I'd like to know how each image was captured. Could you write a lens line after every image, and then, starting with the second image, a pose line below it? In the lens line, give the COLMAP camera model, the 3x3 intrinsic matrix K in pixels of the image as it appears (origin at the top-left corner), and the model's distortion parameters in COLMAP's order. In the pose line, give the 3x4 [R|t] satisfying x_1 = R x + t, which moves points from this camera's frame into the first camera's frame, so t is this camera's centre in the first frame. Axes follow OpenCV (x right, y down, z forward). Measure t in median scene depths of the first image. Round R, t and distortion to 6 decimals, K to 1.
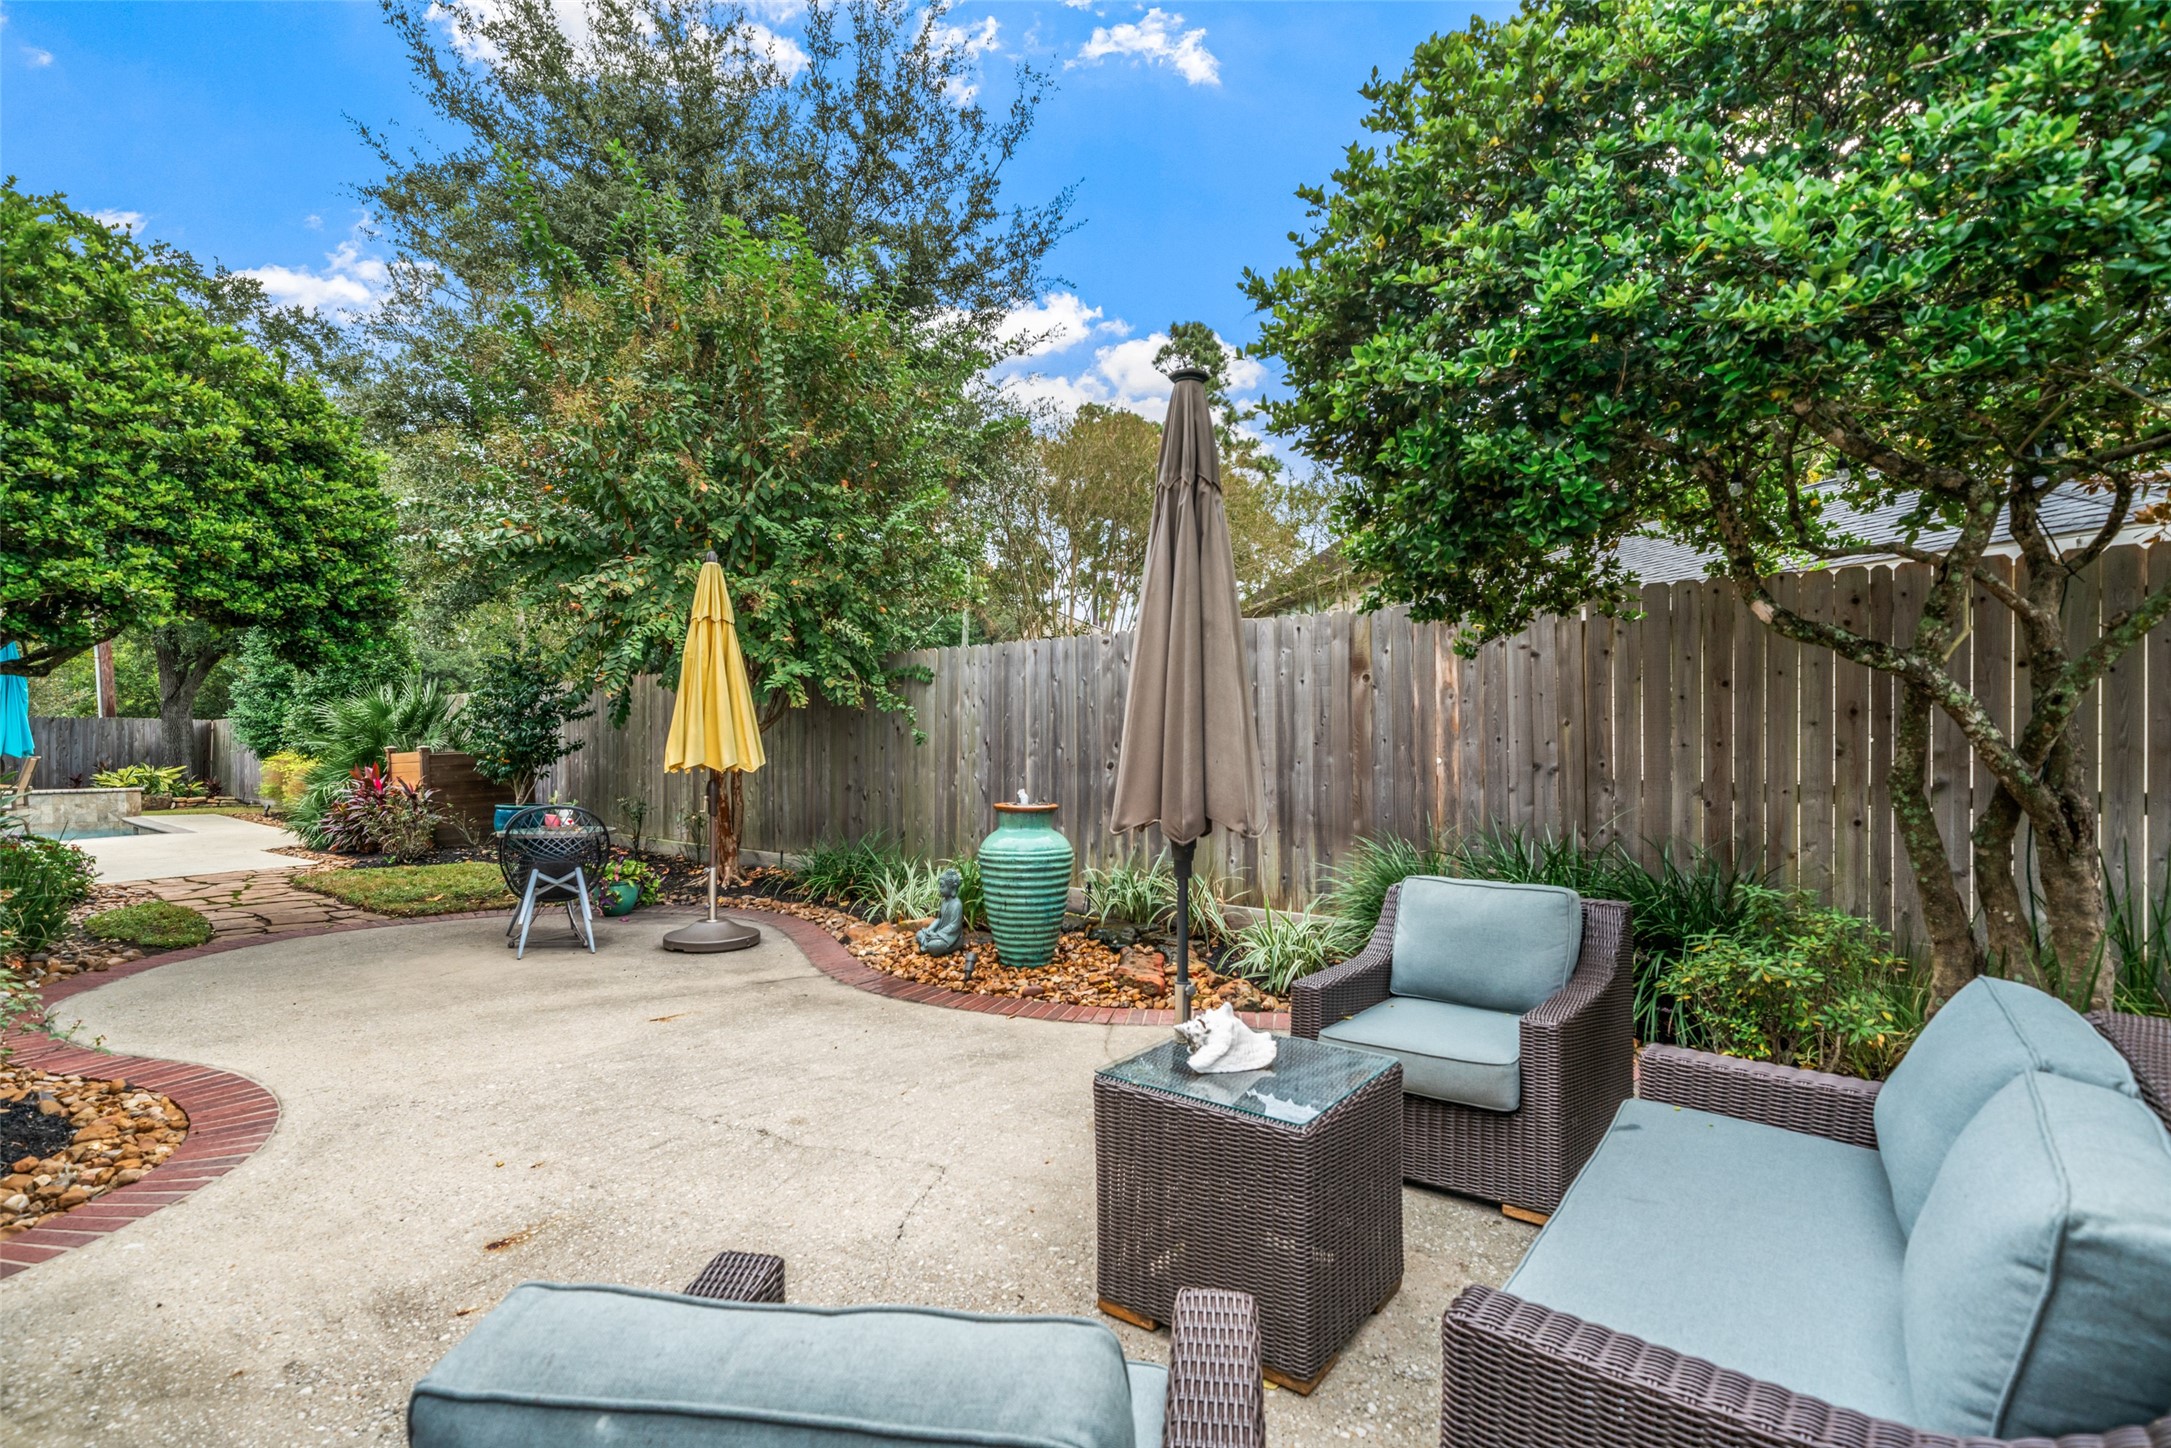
lens RADIAL K [[1041.5, 0, 1077.9], [0, 1041.5, 743.7], [0, 0, 1]] dist [0.005194, 0.001672]
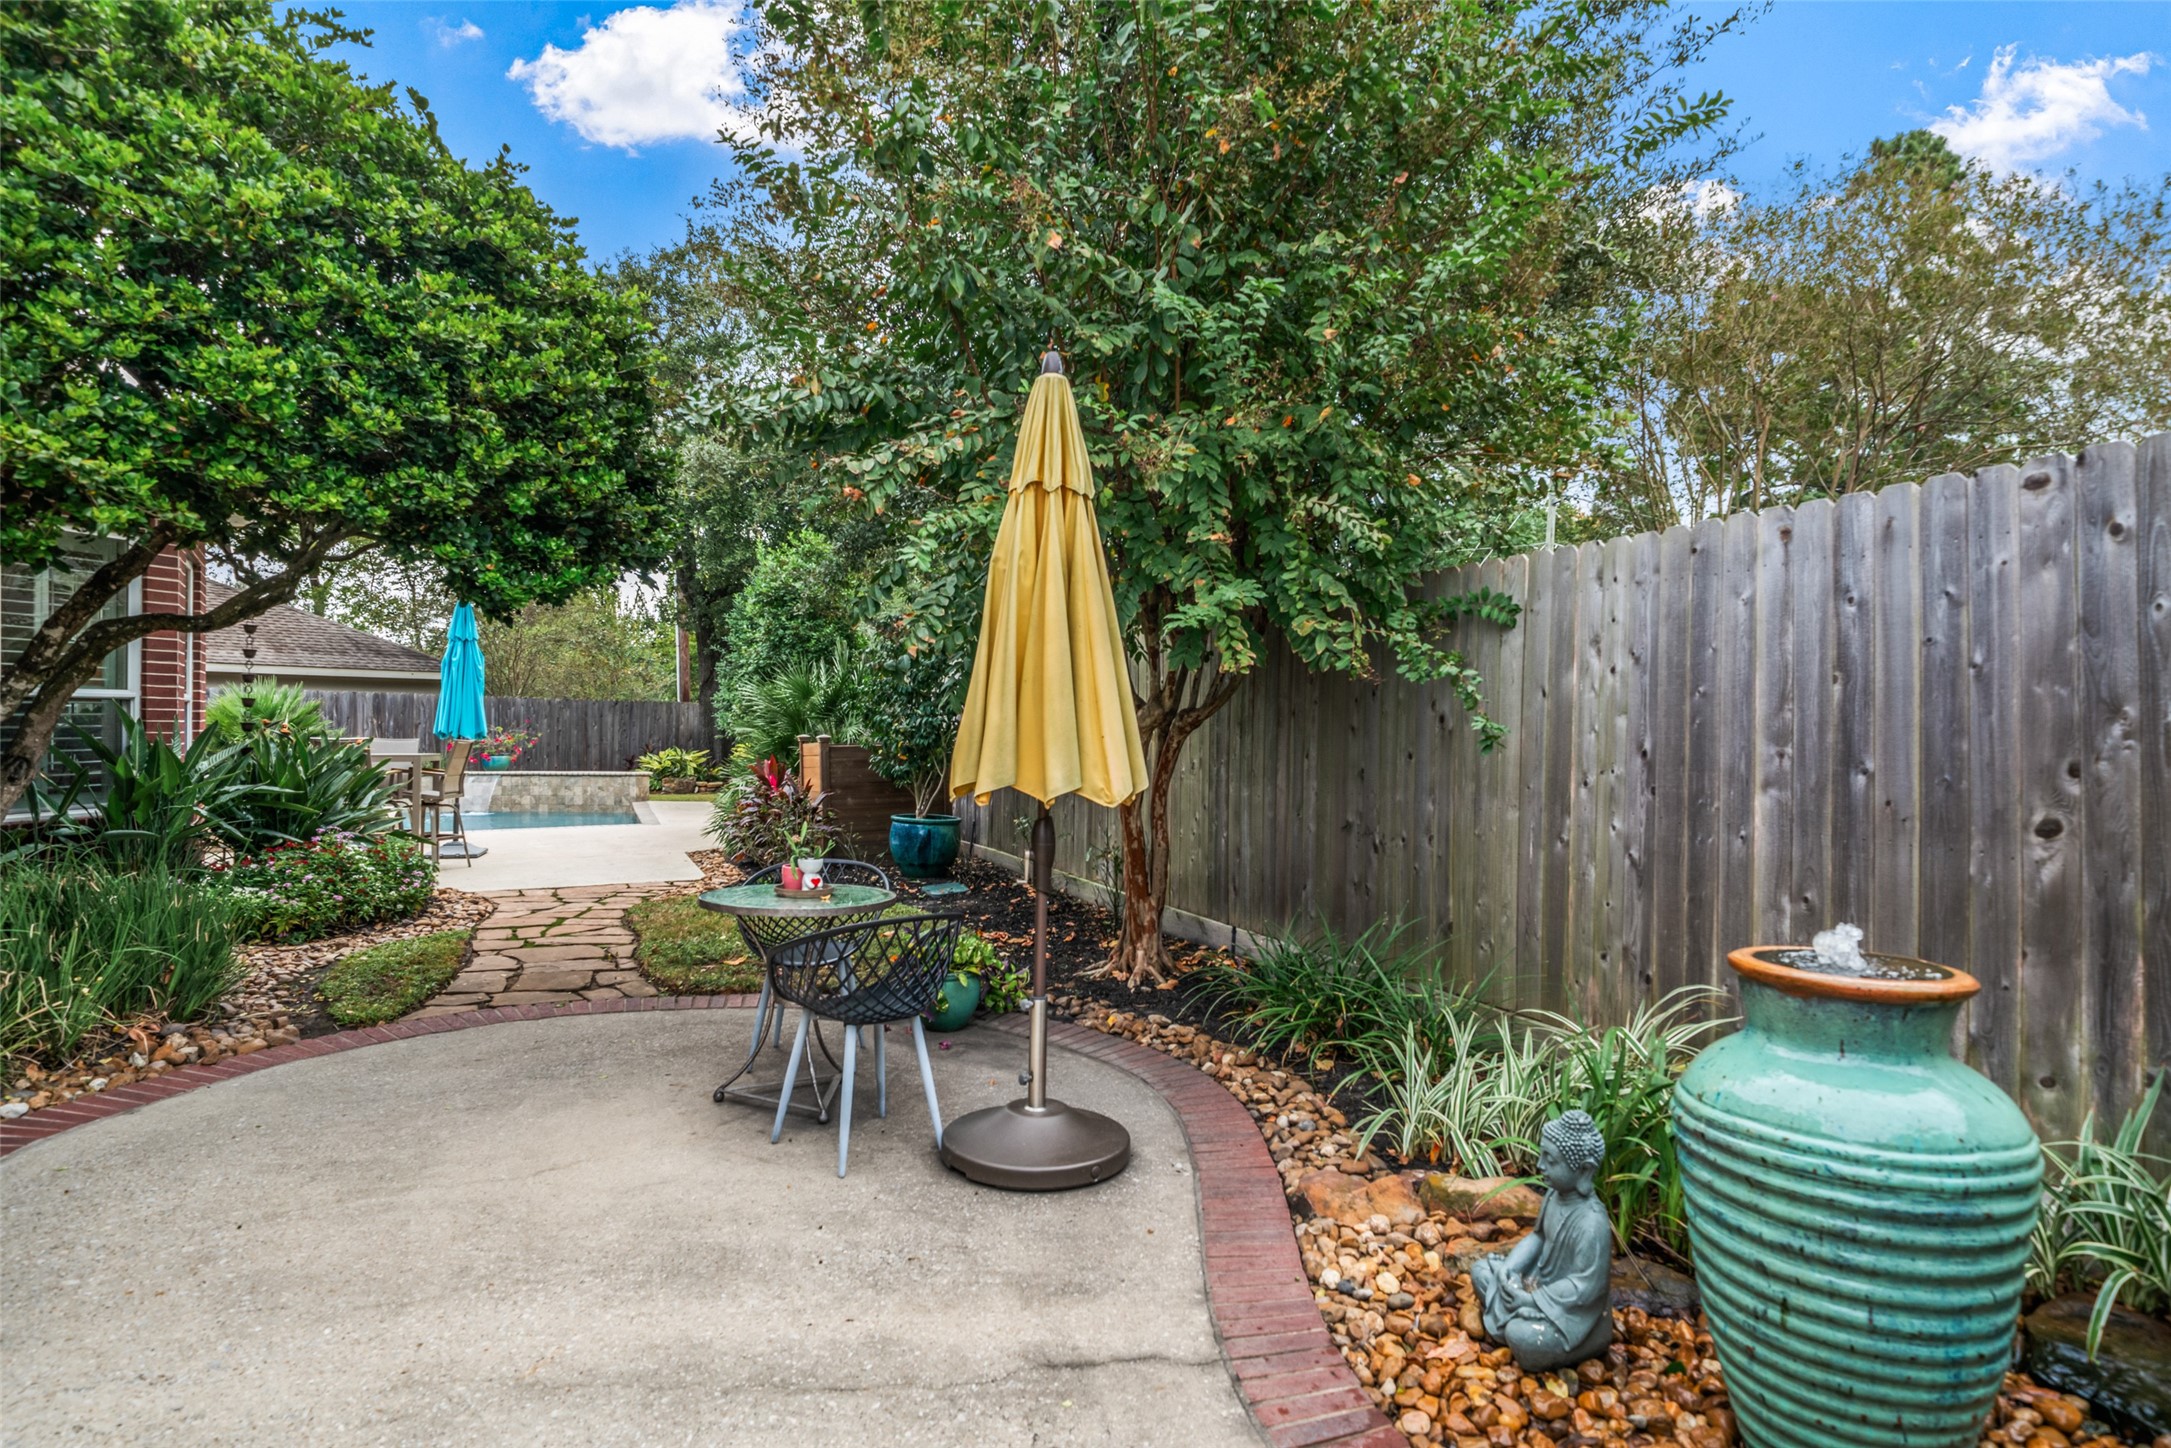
lens RADIAL K [[1164.8, 0, 1082.3], [0, 1164.8, 727.9], [0, 0, 1]] dist [-0.002905, 0.000404]
pose [[0.886190, 0.014660, -0.463091, -0.077648], [-0.018150, 0.999831, -0.003082, -0.005796], [0.462967, 0.011136, 0.886306, 0.494156]]
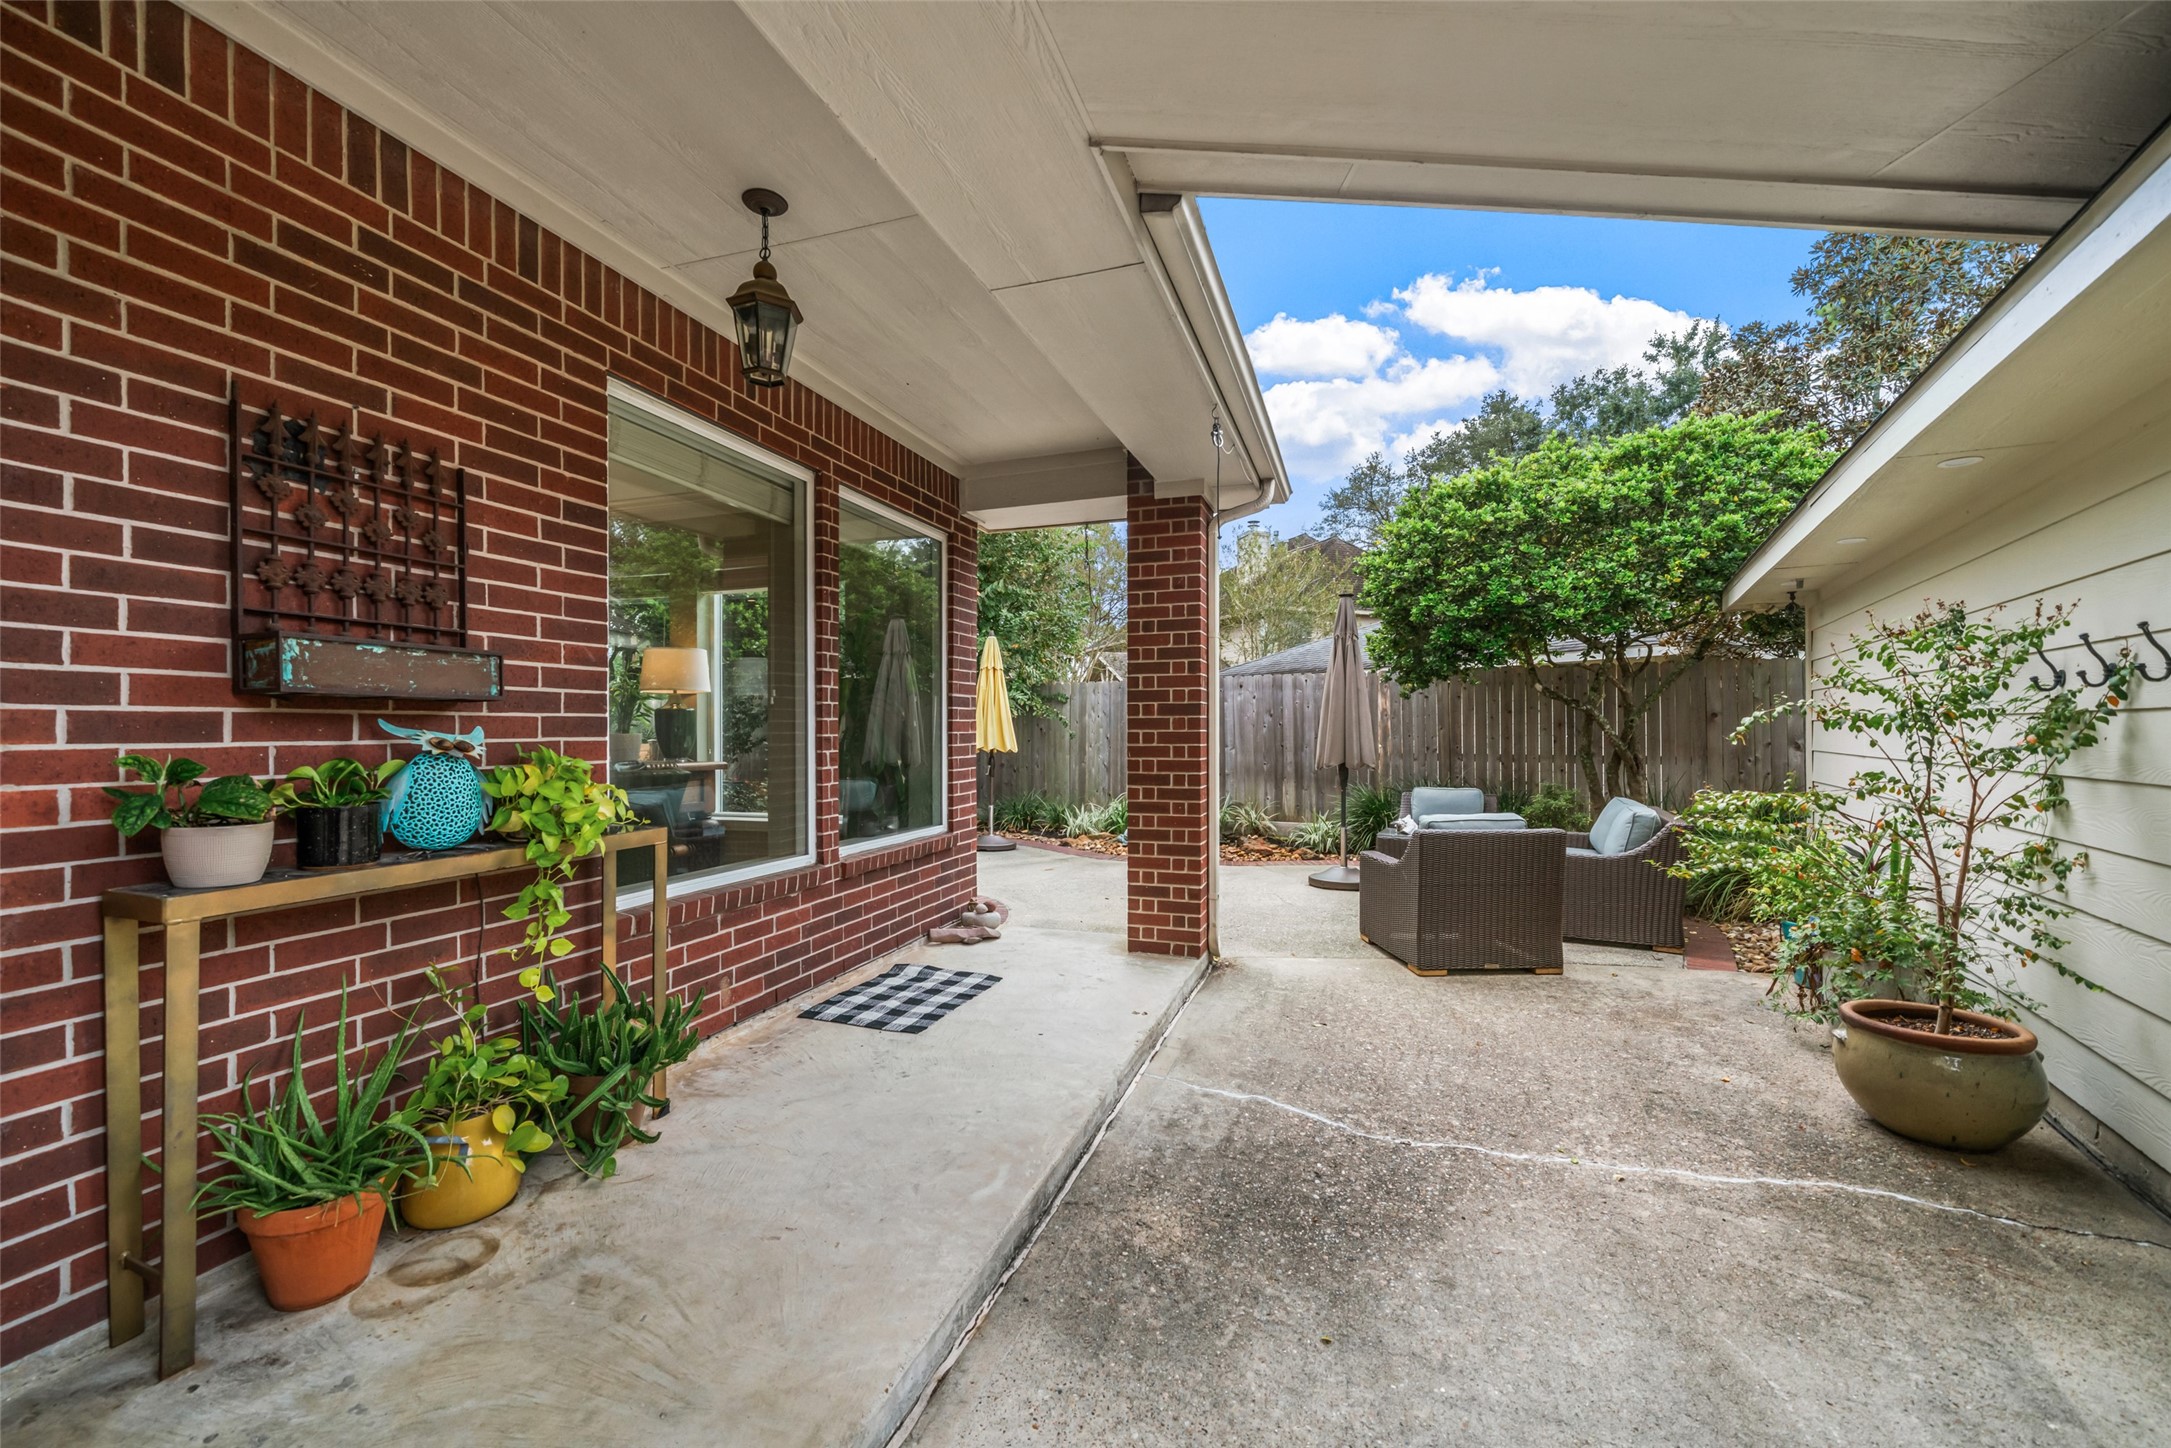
lens RADIAL K [[885.2, 0, 1084.8], [0, 885.2, 723.3], [0, 0, 1]] dist [0.000726, -0.000066]
pose [[0.980768, 0.008576, 0.194988, -0.457236], [-0.003795, 0.999683, -0.024883, 0.013546], [-0.195139, 0.023665, 0.980490, -0.492587]]
